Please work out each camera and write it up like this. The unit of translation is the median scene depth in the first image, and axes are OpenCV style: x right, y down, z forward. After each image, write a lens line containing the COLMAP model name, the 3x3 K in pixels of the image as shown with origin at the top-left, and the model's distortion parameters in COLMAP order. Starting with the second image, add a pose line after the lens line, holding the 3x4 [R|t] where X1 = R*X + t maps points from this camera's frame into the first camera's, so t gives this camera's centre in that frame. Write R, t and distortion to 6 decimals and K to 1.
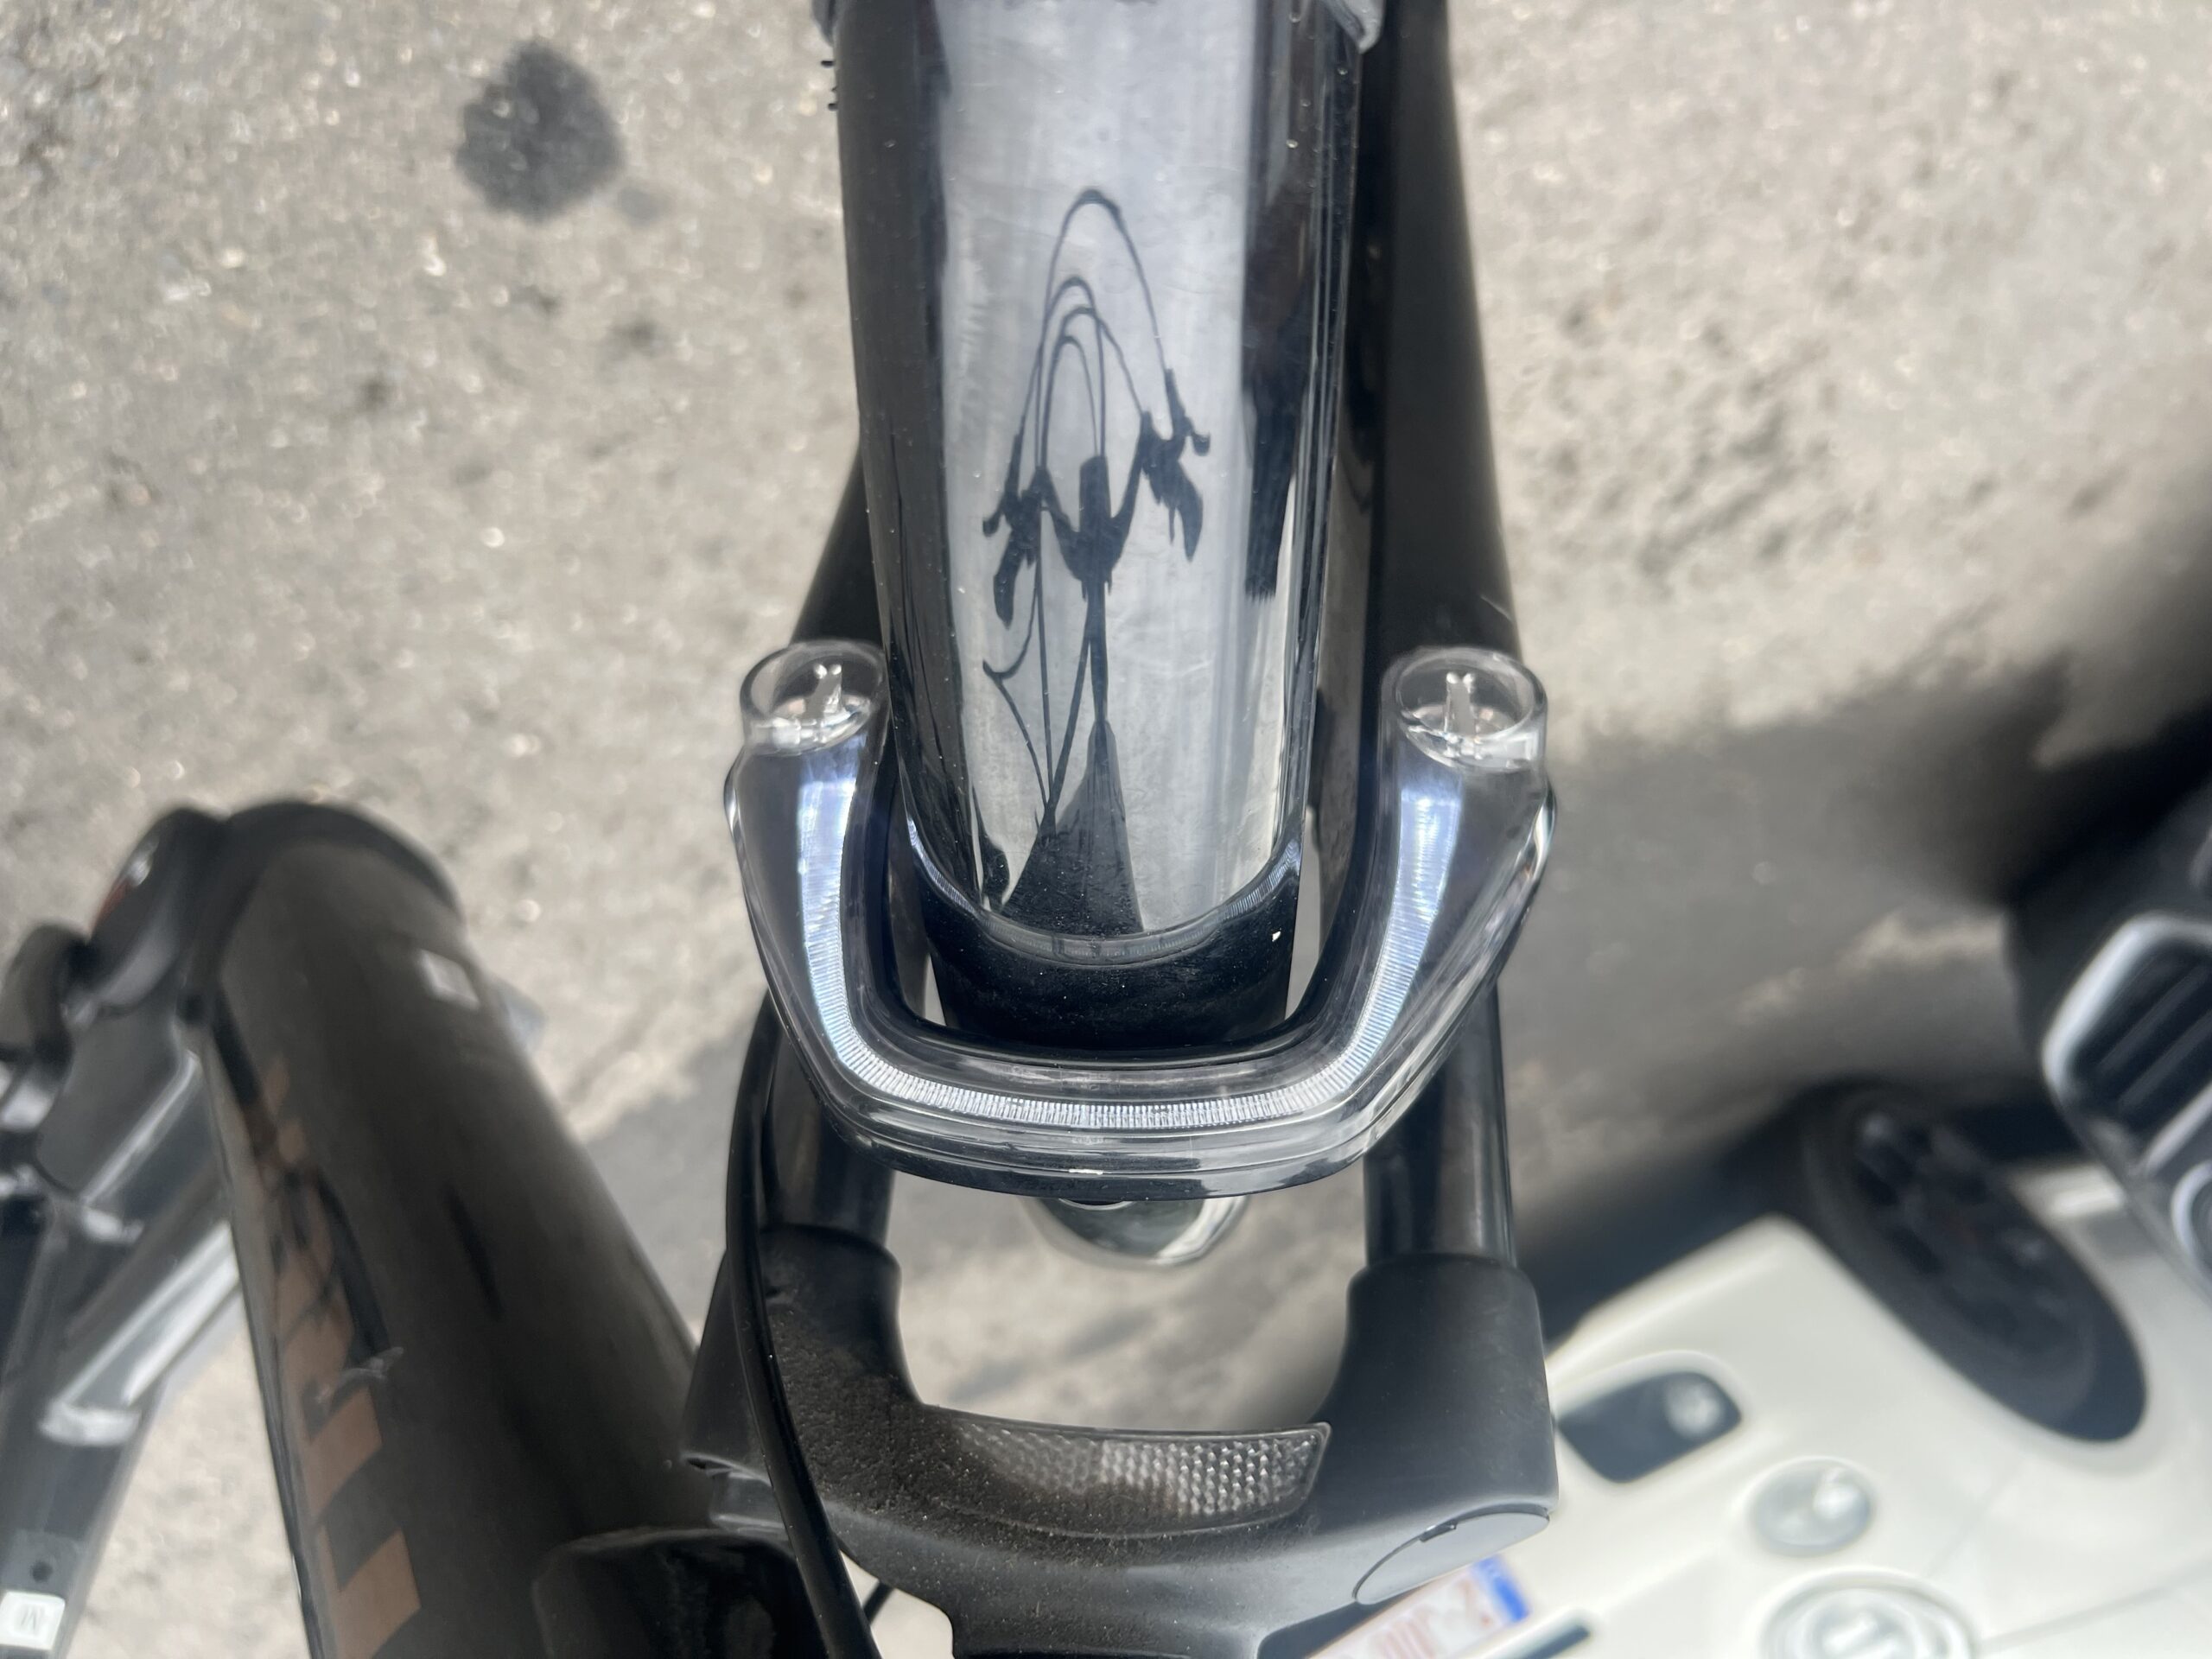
lens RADIAL K [[1668.0, 0, 1106.0], [0, 1668.0, 829.5], [0, 0, 1]] dist [0.037696, -0.055563]
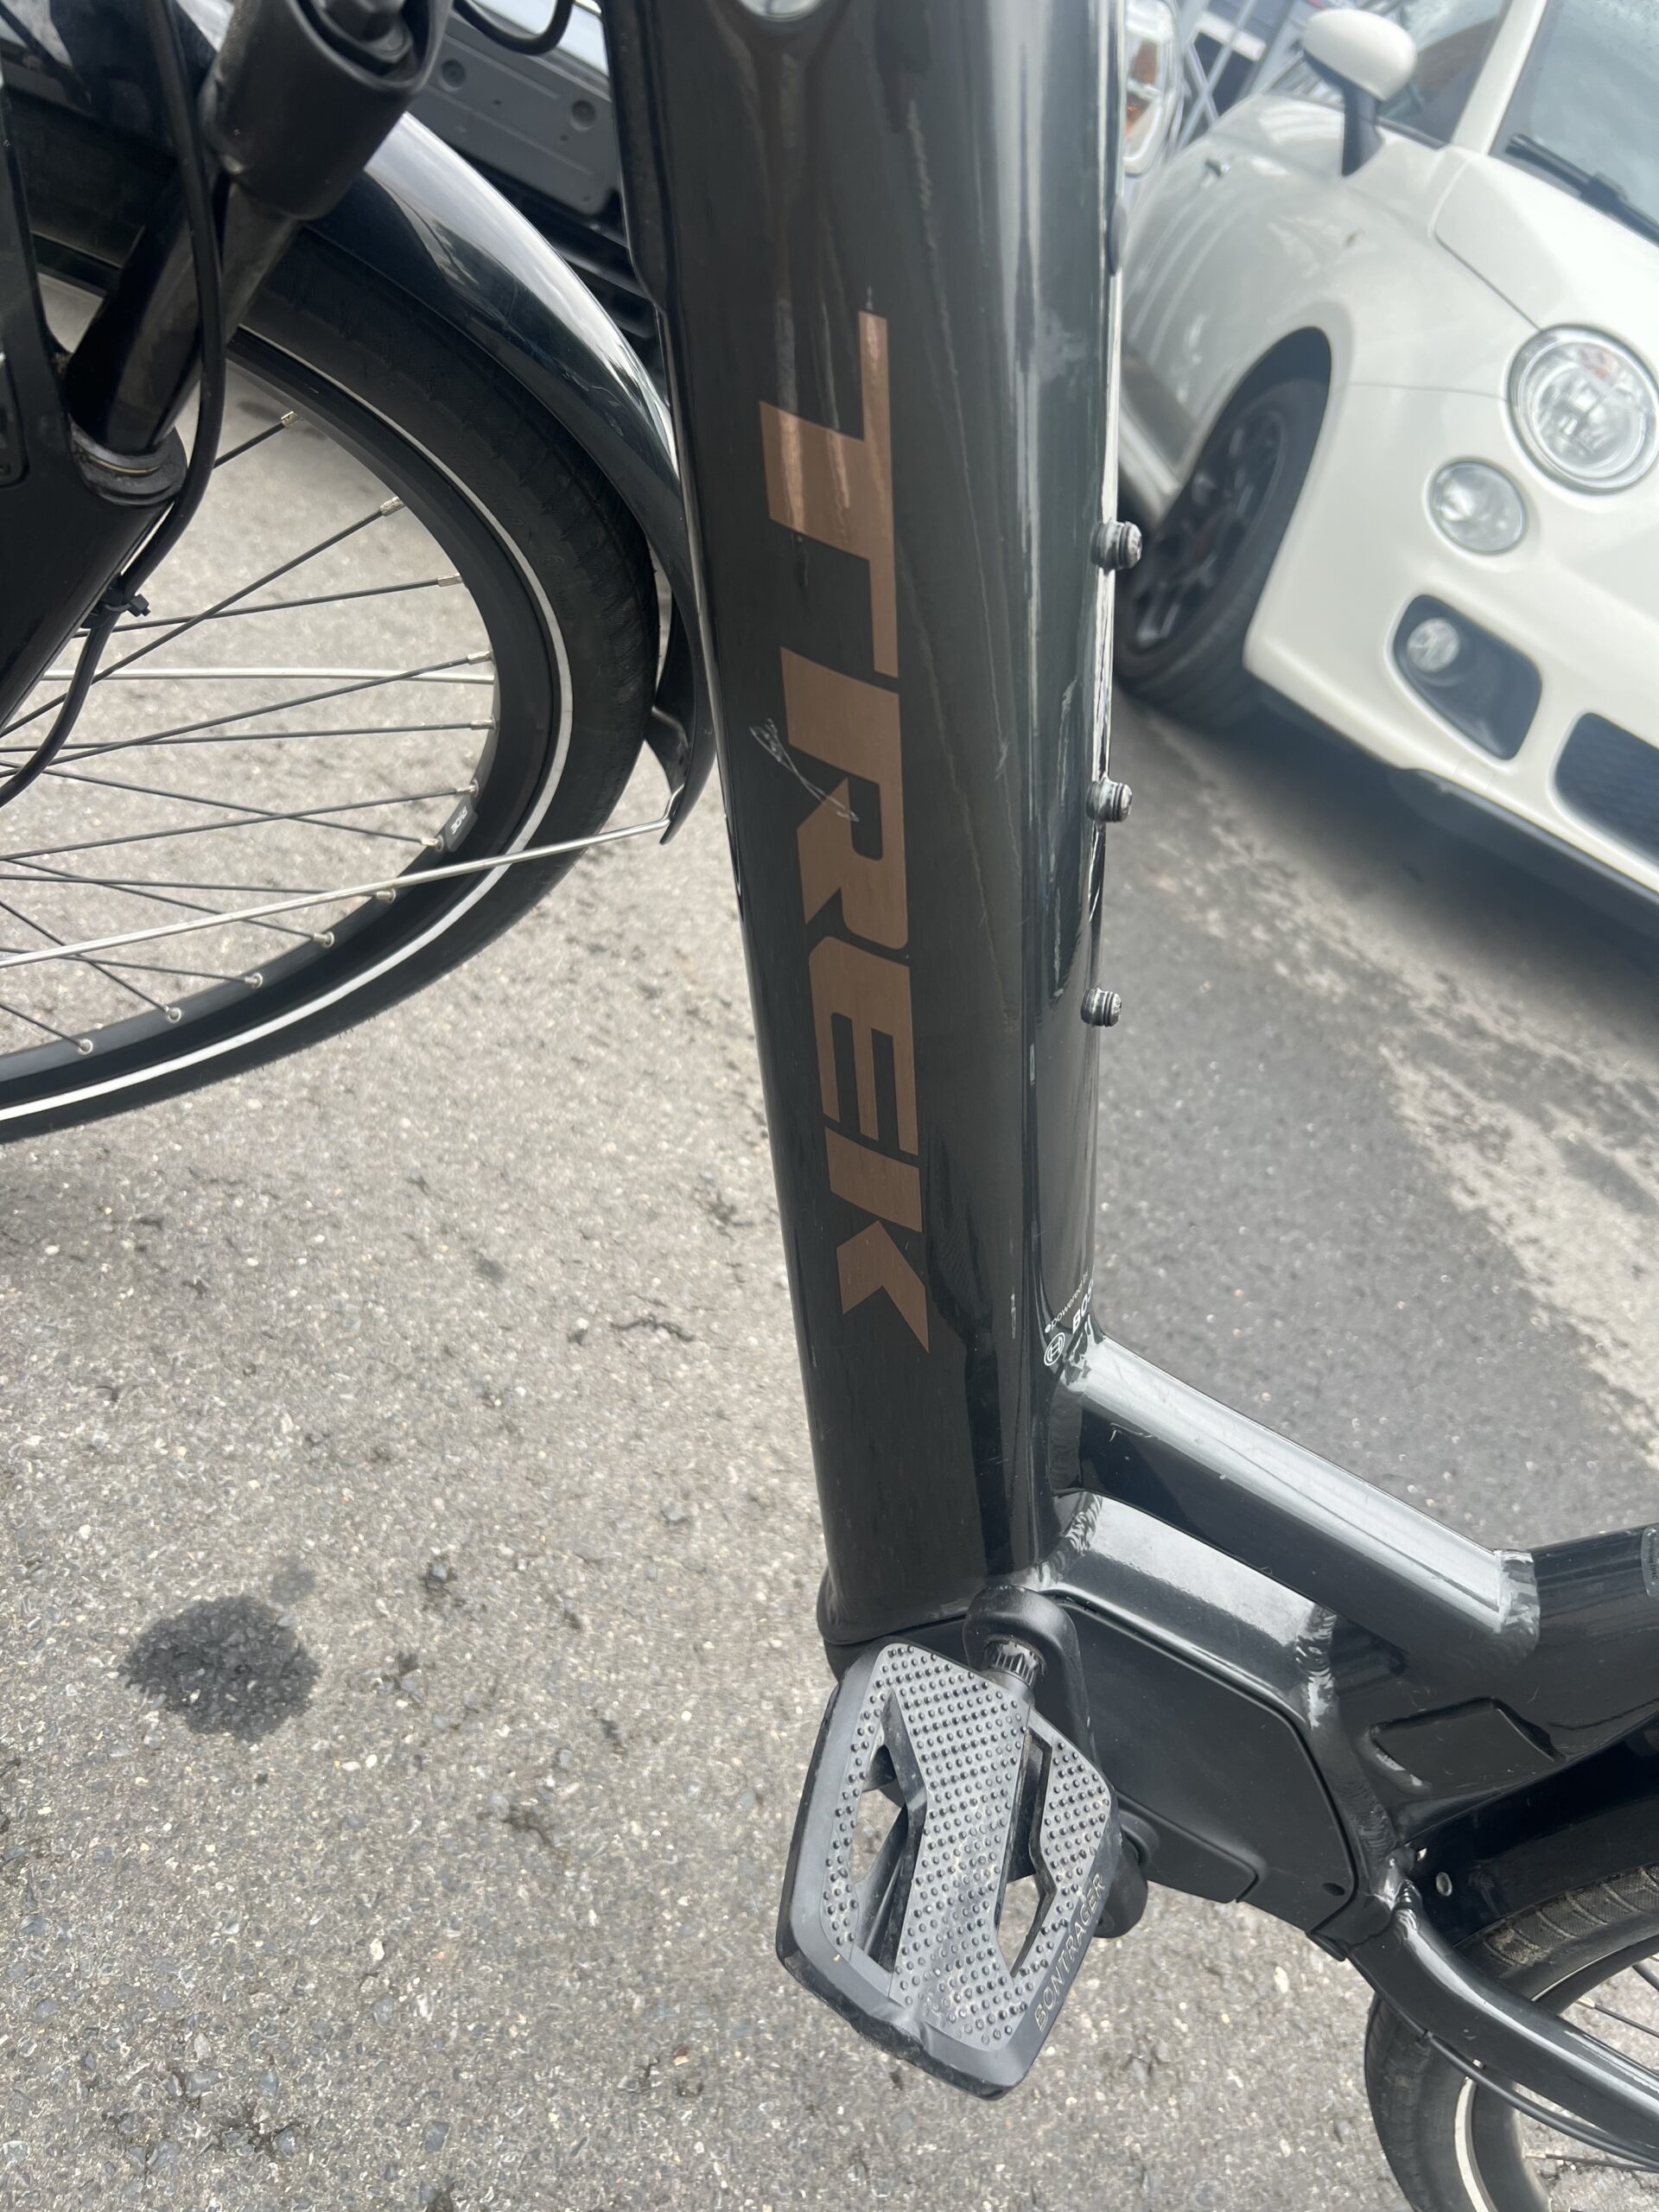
lens RADIAL K [[1668.0, 0, 829.5], [0, 1668.0, 1106.0], [0, 0, 1]] dist [0.037696, -0.055563]
pose [[-0.276546, -0.892834, 0.355485, -0.469883], [0.921372, -0.351467, -0.165968, 0.198312], [0.273123, 0.281636, 0.919829, 0.072288]]
